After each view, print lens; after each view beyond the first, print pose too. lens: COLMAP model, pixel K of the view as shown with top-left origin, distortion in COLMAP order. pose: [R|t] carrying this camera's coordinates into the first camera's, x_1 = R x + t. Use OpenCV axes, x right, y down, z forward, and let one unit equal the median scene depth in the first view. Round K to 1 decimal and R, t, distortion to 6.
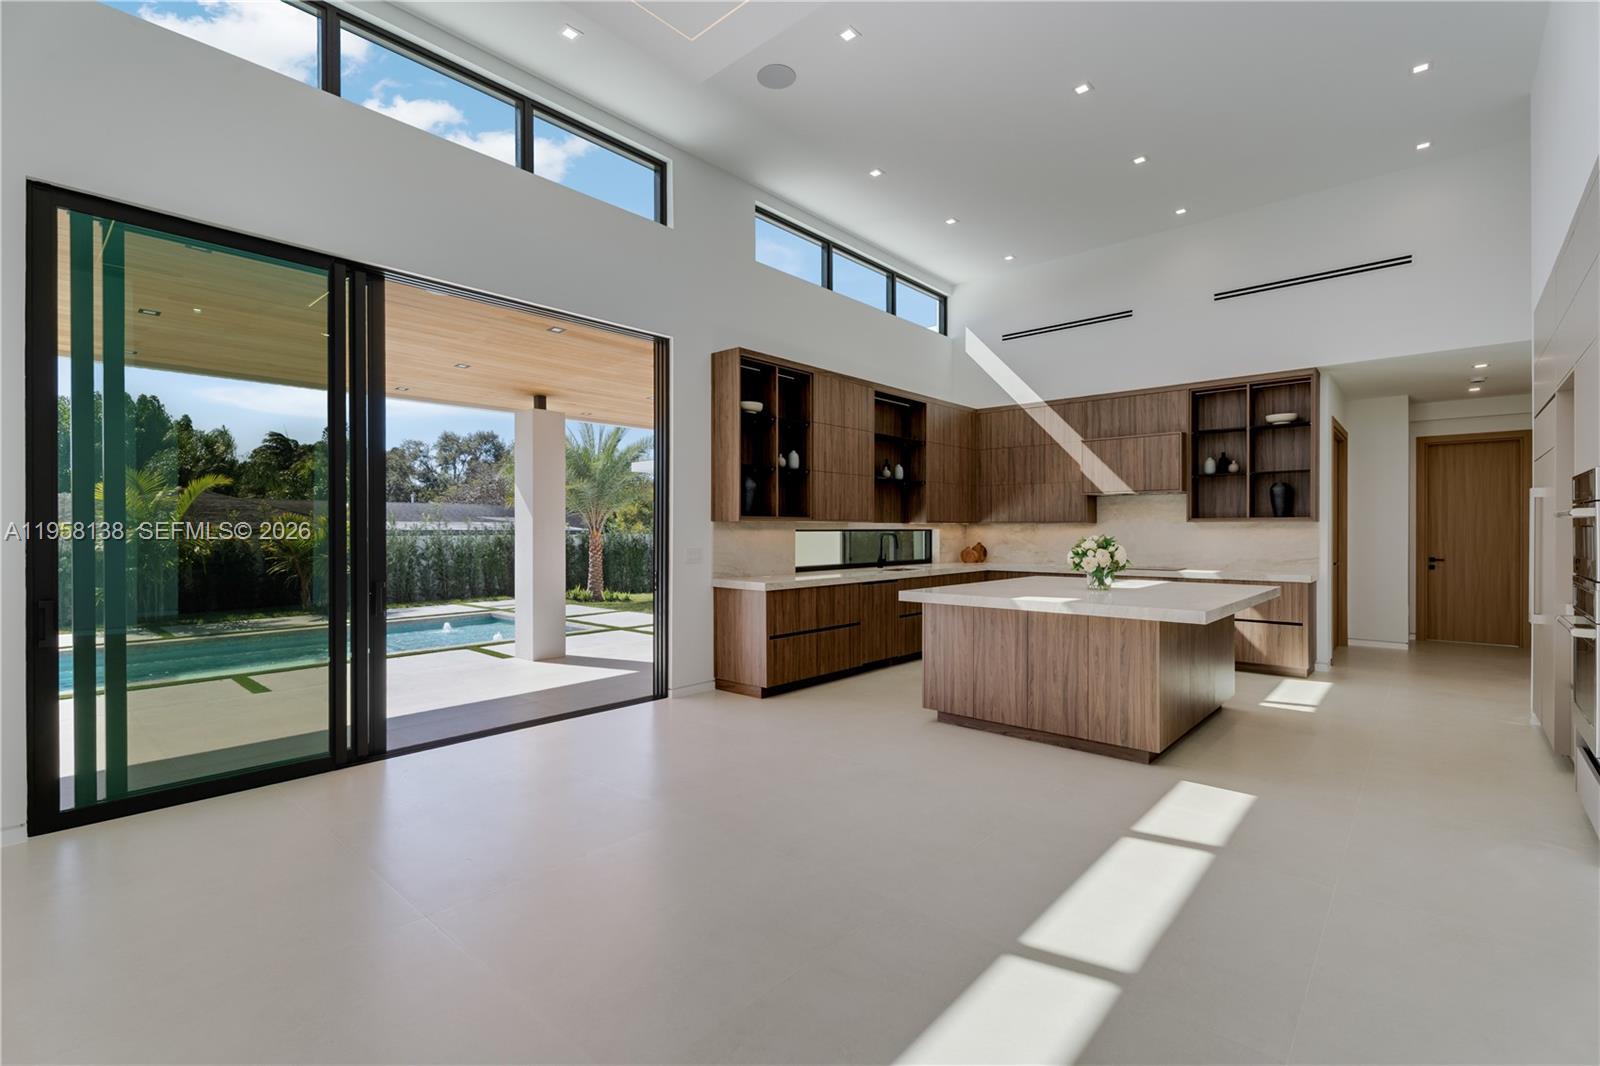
lens RADIAL K [[724.8, 0, 789.1], [0, 724.8, 534.6], [0, 0, 1]] dist [-0.001182, 0.005308]
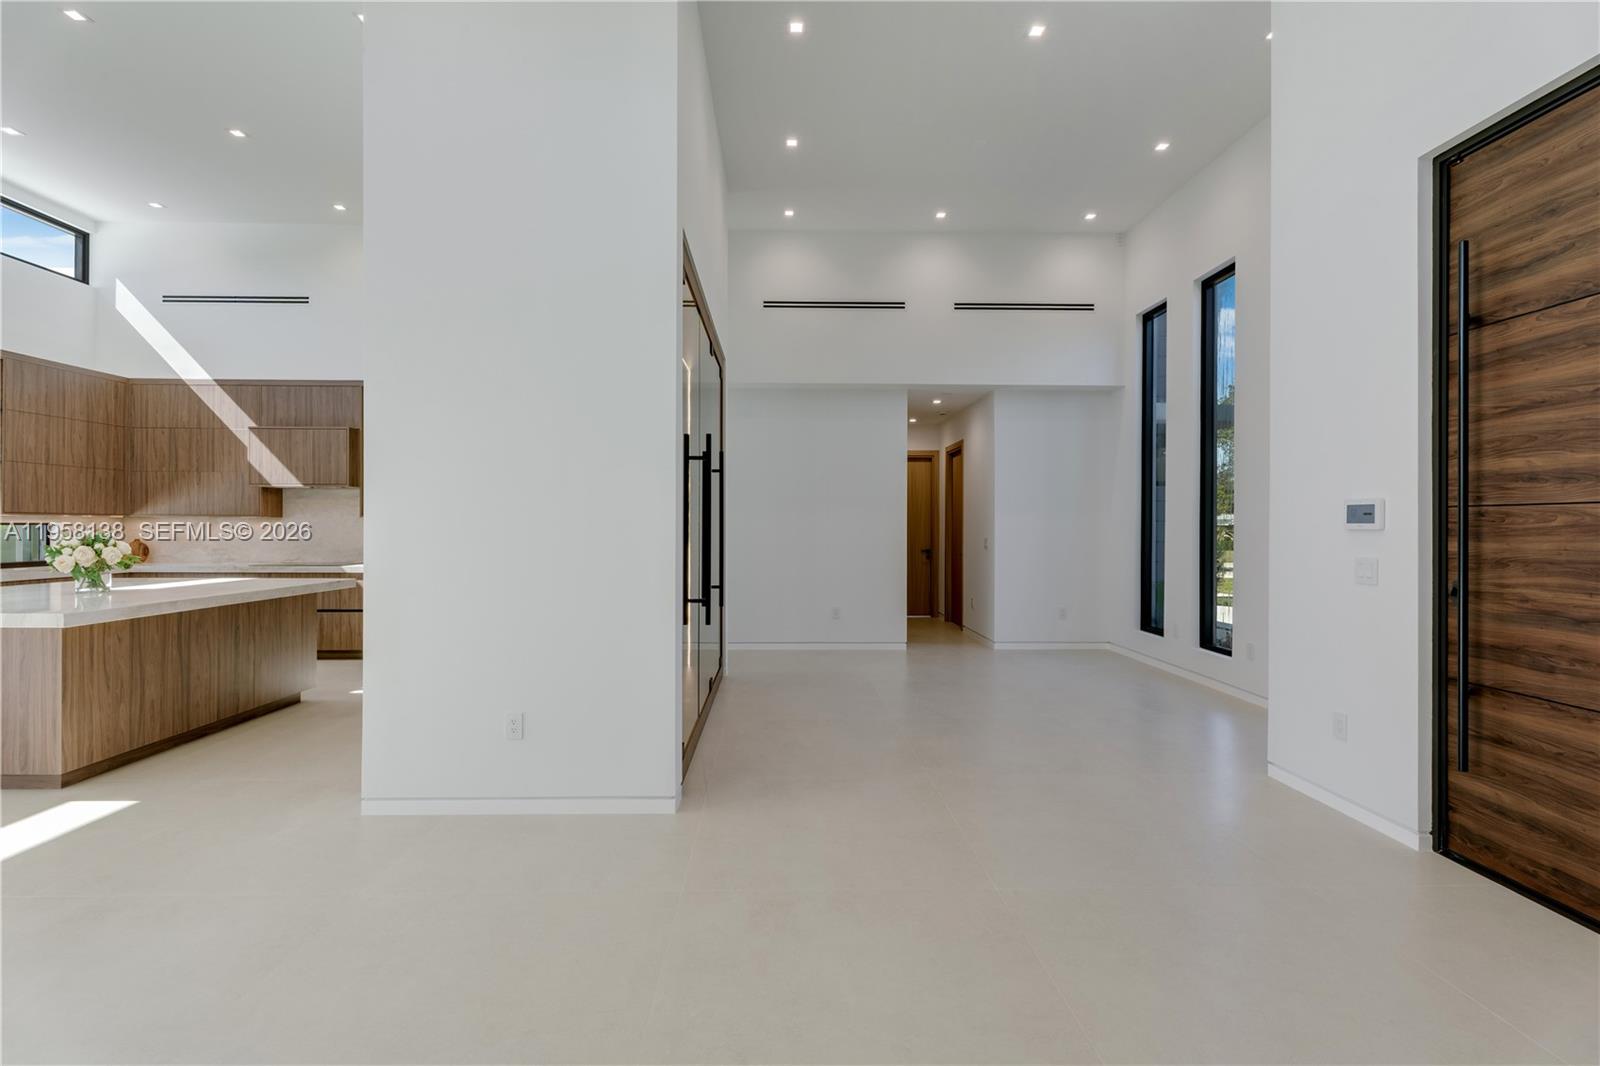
lens RADIAL K [[712.5, 0, 793.8], [0, 712.5, 524.2], [0, 0, 1]] dist [0.002547, 0.000396]
pose [[0.728703, 0.004870, 0.684813, 0.338979], [0.000211, 0.999973, -0.007336, -0.000051], [-0.684830, 0.005490, 0.728682, -0.155292]]
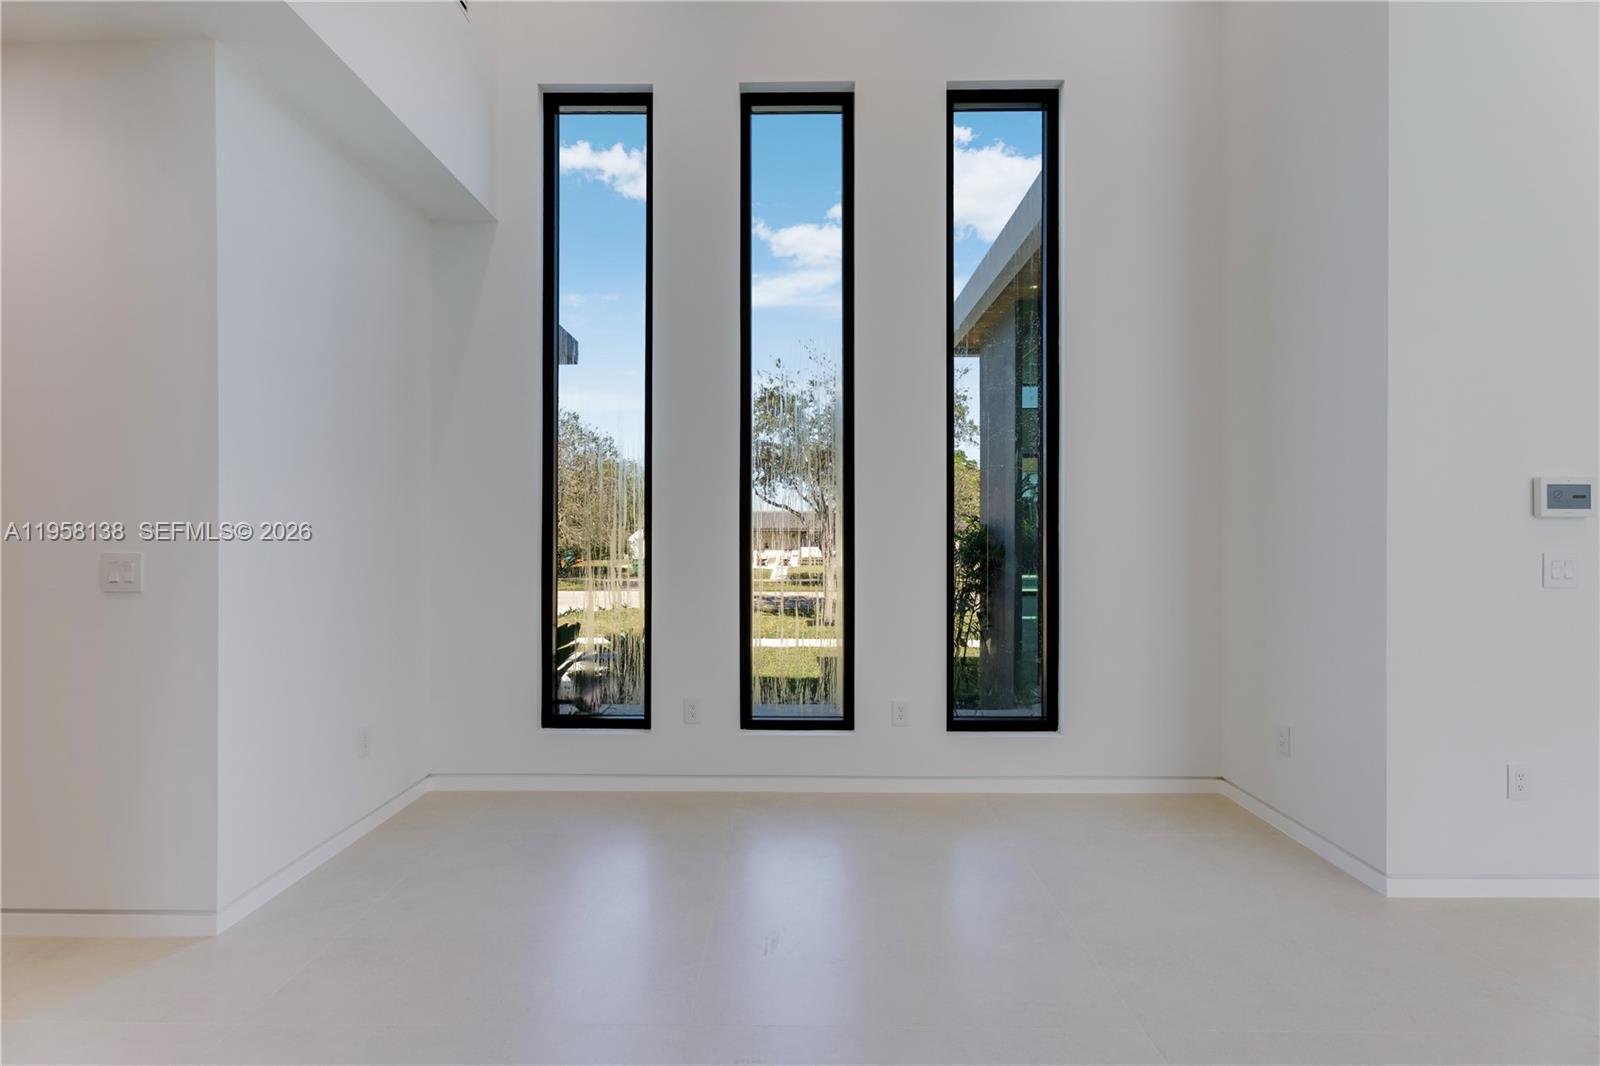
lens RADIAL K [[724.8, 0, 799.5], [0, 724.8, 525.9], [0, 0, 1]] dist [-0.001182, 0.005308]
pose [[-0.654769, 0.002566, 0.755825, 0.929763], [0.007522, 0.999967, 0.003121, 0.000564], [-0.755792, 0.007729, -0.654767, 0.486836]]
